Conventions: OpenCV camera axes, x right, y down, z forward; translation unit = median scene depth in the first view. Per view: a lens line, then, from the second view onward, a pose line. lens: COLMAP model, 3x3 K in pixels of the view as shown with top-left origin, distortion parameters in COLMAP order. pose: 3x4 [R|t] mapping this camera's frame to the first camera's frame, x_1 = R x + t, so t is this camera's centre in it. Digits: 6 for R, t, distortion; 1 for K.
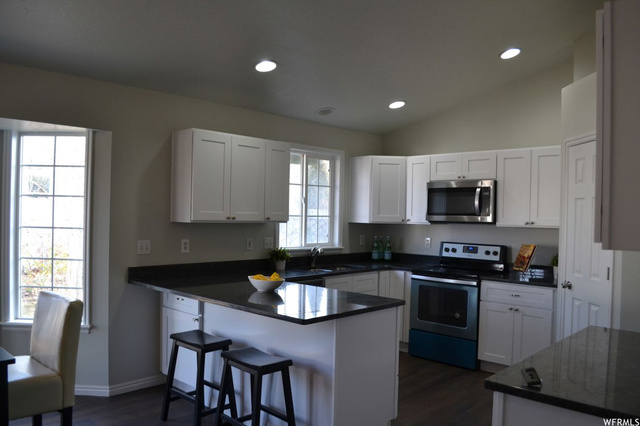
lens RADIAL K [[510.9, 0, 320.7], [0, 510.9, 219.1], [0, 0, 1]] dist [-0.080147, 0.002236]
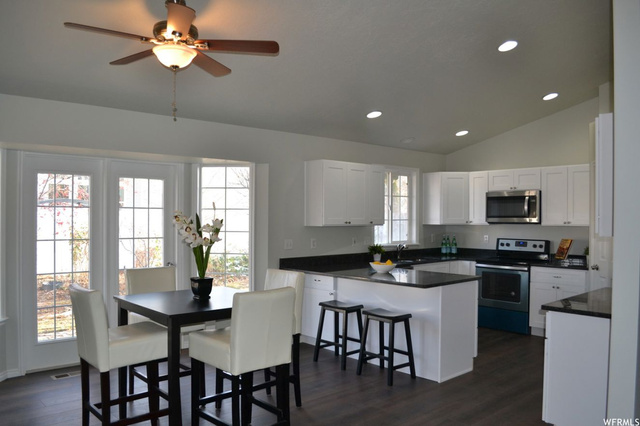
lens RADIAL K [[510.9, 0, 320.7], [0, 510.9, 219.1], [0, 0, 1]] dist [-0.080147, 0.002236]
pose [[0.997267, -0.016492, -0.072018, -0.131548], [0.016156, 0.999856, -0.005251, -0.004925], [0.072094, 0.004073, 0.997389, -0.347203]]
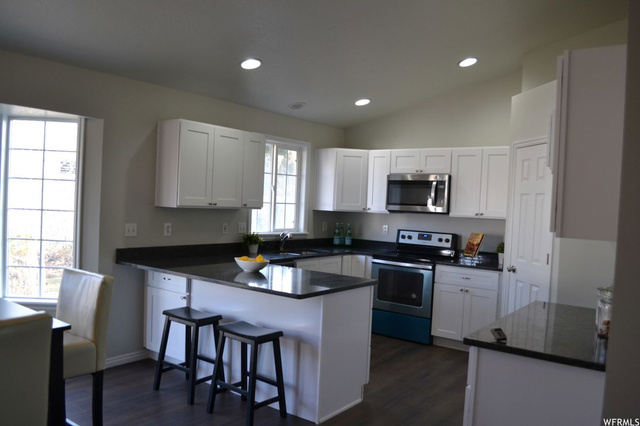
lens RADIAL K [[510.9, 0, 320.7], [0, 510.9, 219.1], [0, 0, 1]] dist [-0.080147, 0.002236]
pose [[0.992845, 0.018744, 0.117928, -0.067393], [-0.021908, 0.999432, 0.025590, -0.002264], [-0.117382, -0.027991, 0.992692, -0.079235]]
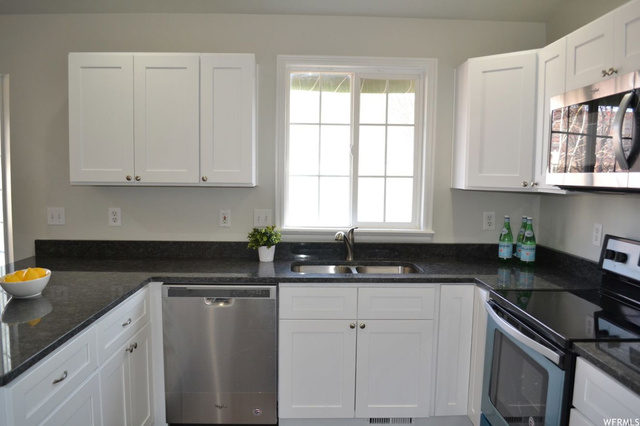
lens RADIAL K [[510.9, 0, 320.7], [0, 510.9, 219.1], [0, 0, 1]] dist [-0.080147, 0.002236]
pose [[0.711774, 0.050544, -0.700588, 0.417908], [-0.004538, 0.997718, 0.067370, 0.005078], [0.702394, -0.044773, 0.710379, 0.616564]]
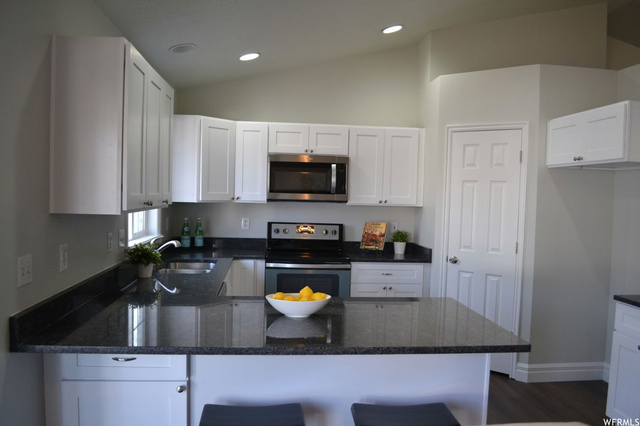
lens RADIAL K [[510.9, 0, 320.7], [0, 510.9, 219.1], [0, 0, 1]] dist [-0.080147, 0.002236]
pose [[0.653124, -0.042160, 0.756077, -0.434410], [-0.007524, 0.998038, 0.062152, -0.019237], [-0.757214, -0.046282, 0.651525, 0.411836]]
